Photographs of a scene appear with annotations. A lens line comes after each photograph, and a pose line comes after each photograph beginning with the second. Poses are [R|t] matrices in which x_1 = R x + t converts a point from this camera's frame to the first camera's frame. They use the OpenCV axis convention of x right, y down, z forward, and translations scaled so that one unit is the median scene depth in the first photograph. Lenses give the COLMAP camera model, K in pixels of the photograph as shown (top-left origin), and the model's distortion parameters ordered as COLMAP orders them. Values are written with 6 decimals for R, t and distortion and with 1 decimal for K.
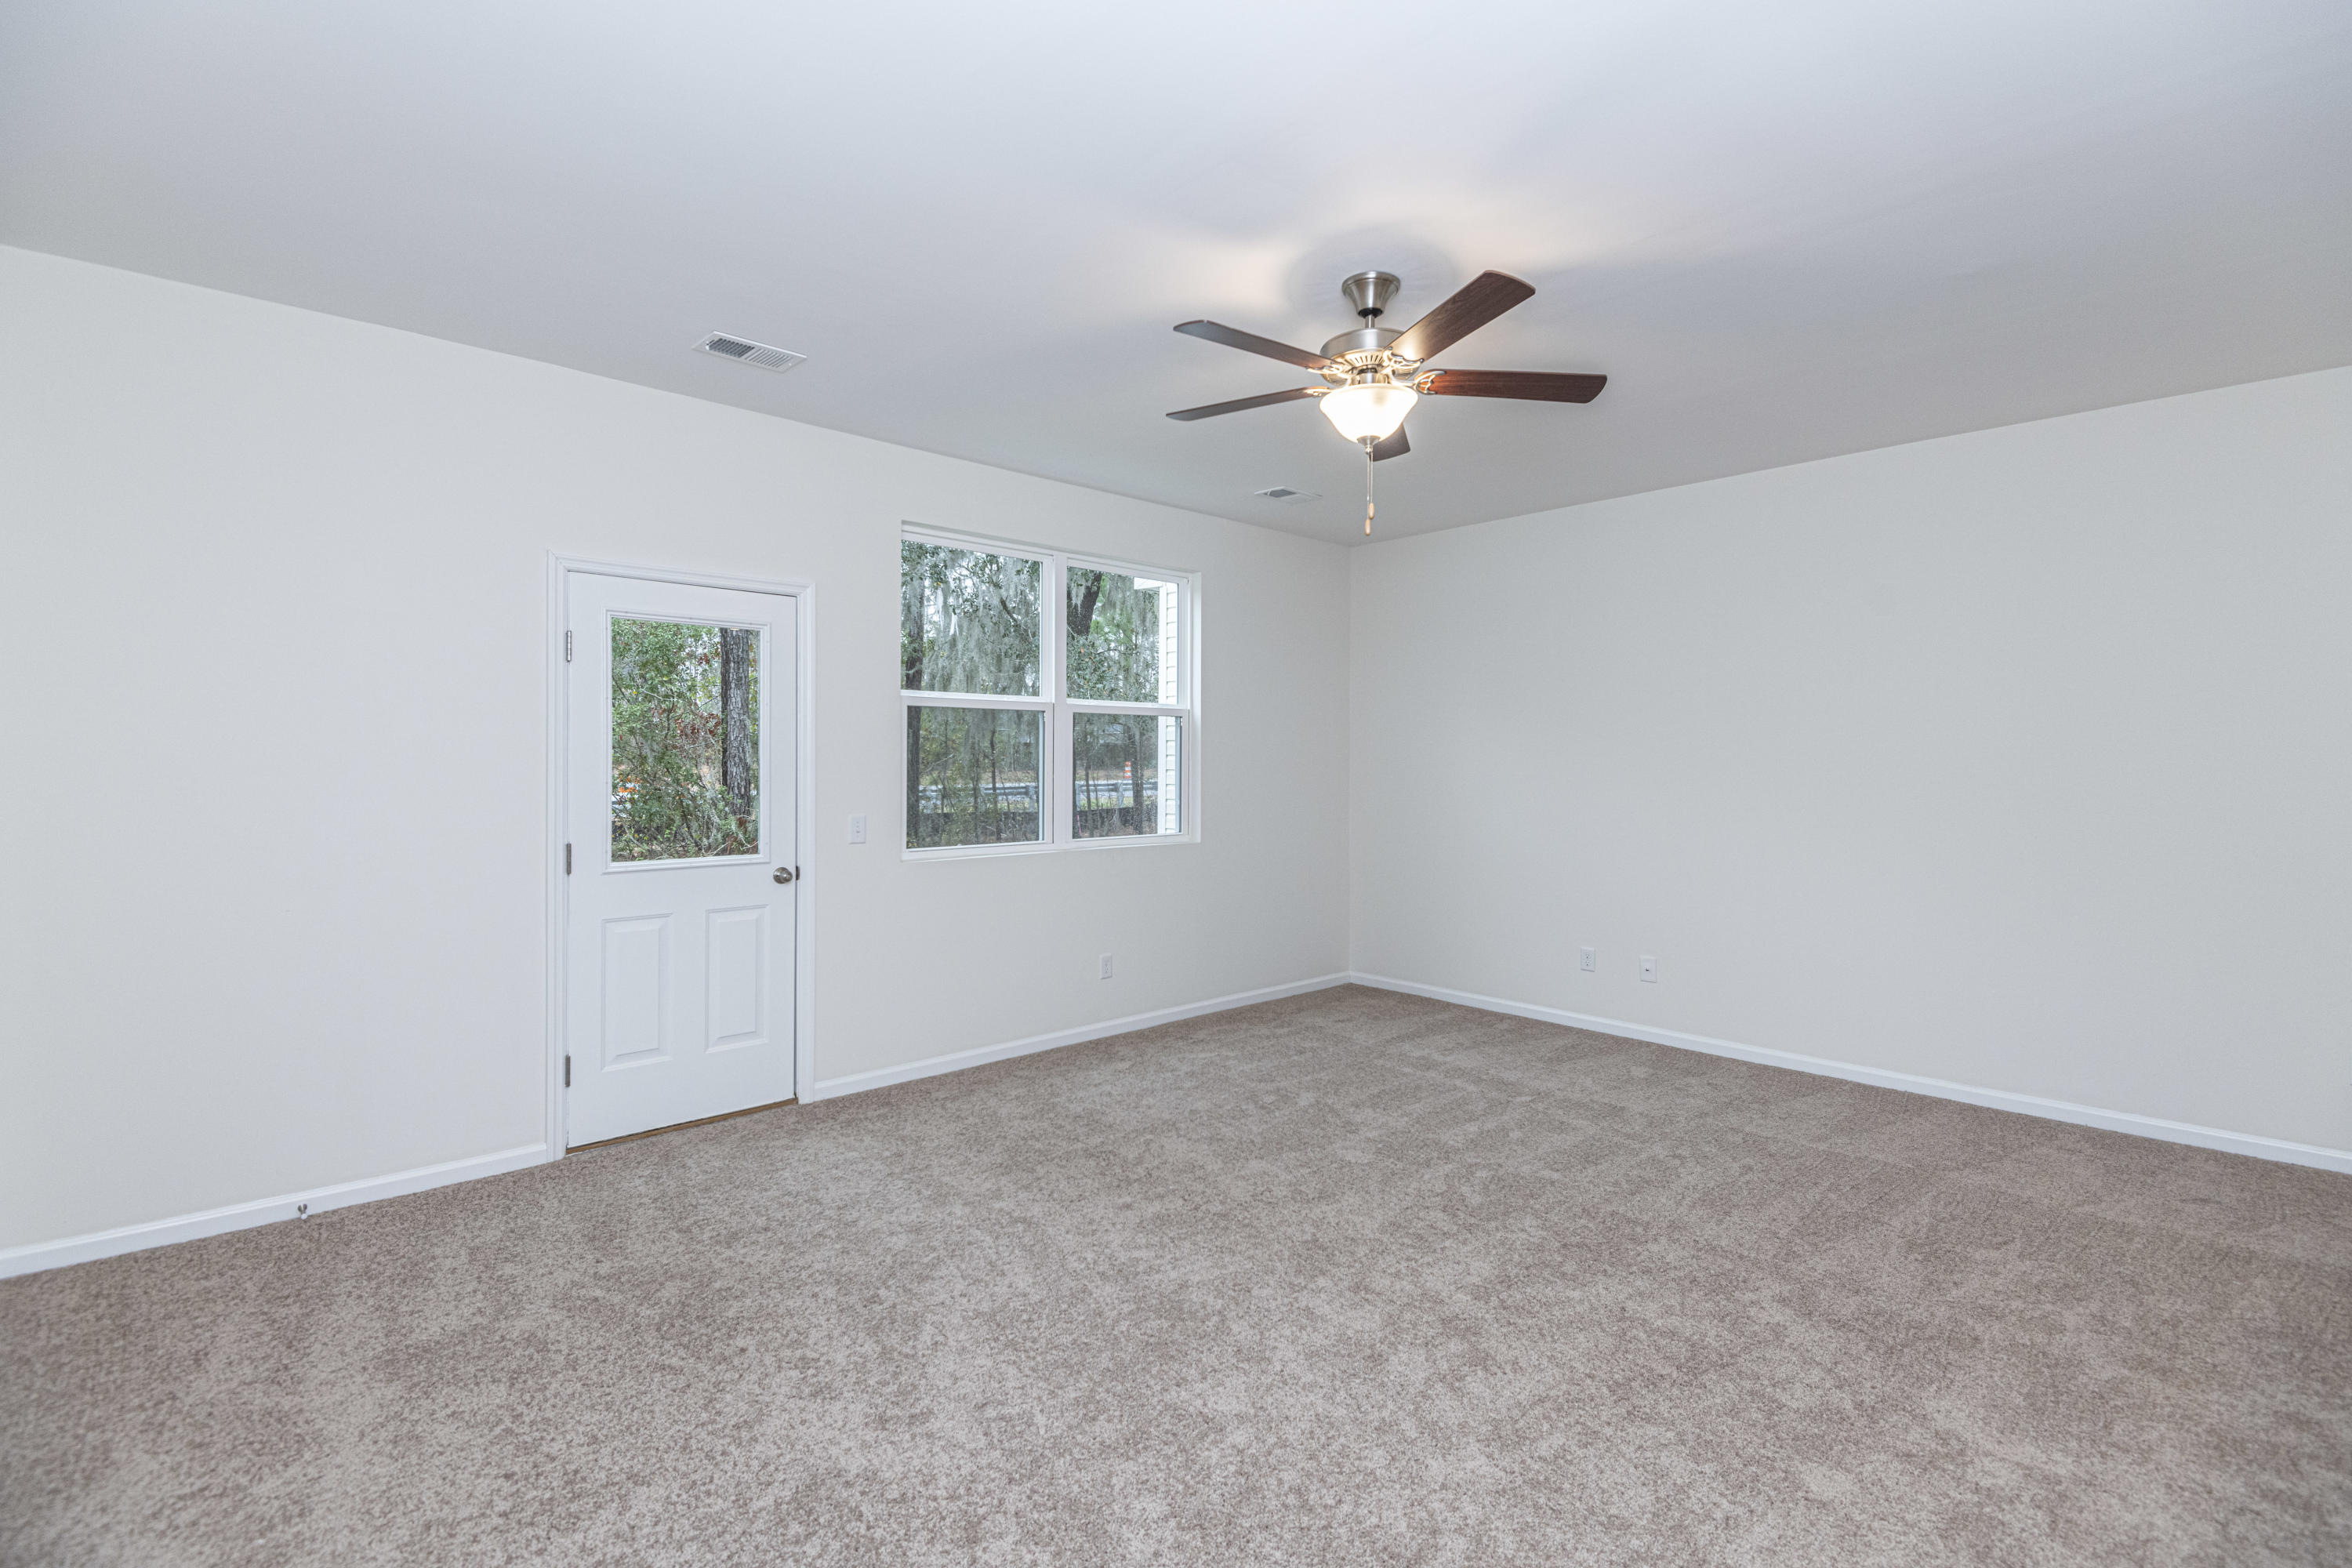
lens RADIAL K [[1052.9, 0, 1180.4], [0, 1052.9, 766.1], [0, 0, 1]] dist [0.025605, -0.024467]
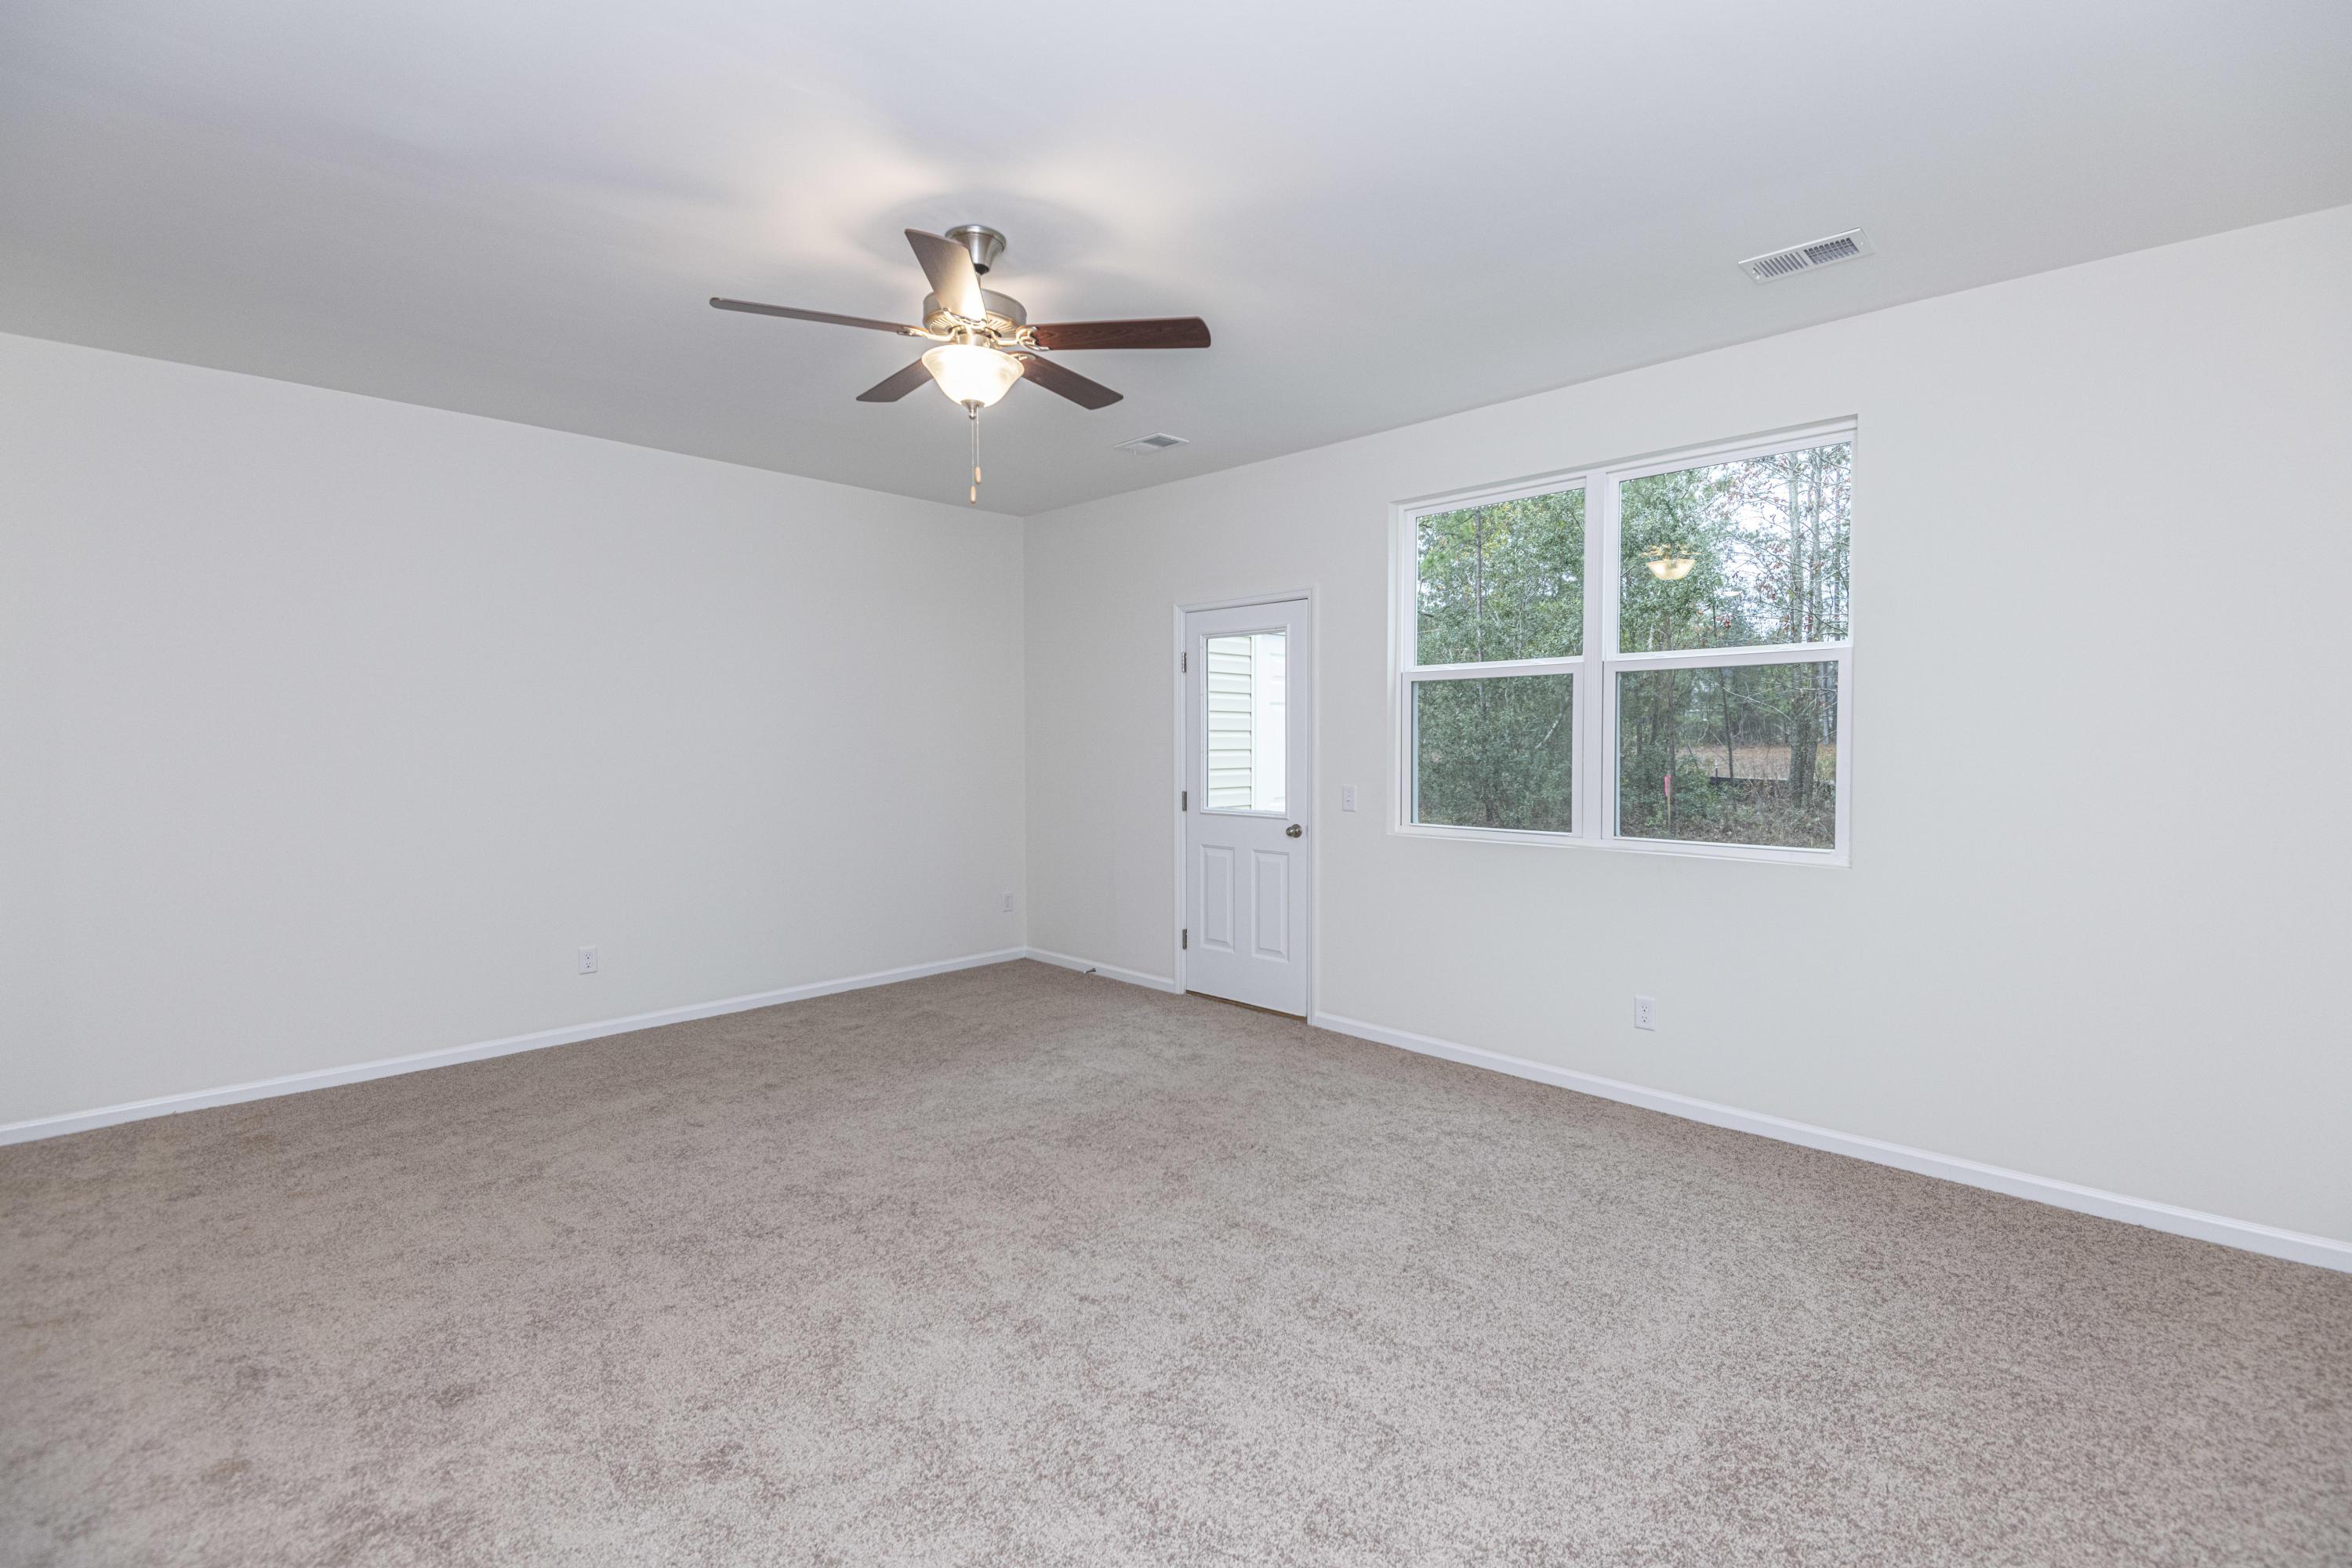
lens RADIAL K [[1055.2, 0, 1179.2], [0, 1055.2, 763.5], [0, 0, 1]] dist [0.029596, -0.023807]
pose [[0.036998, 0.015339, -0.999198, 0.958730], [-0.001514, 0.999882, 0.015294, 0.008640], [0.999314, 0.000947, 0.037017, 0.940463]]
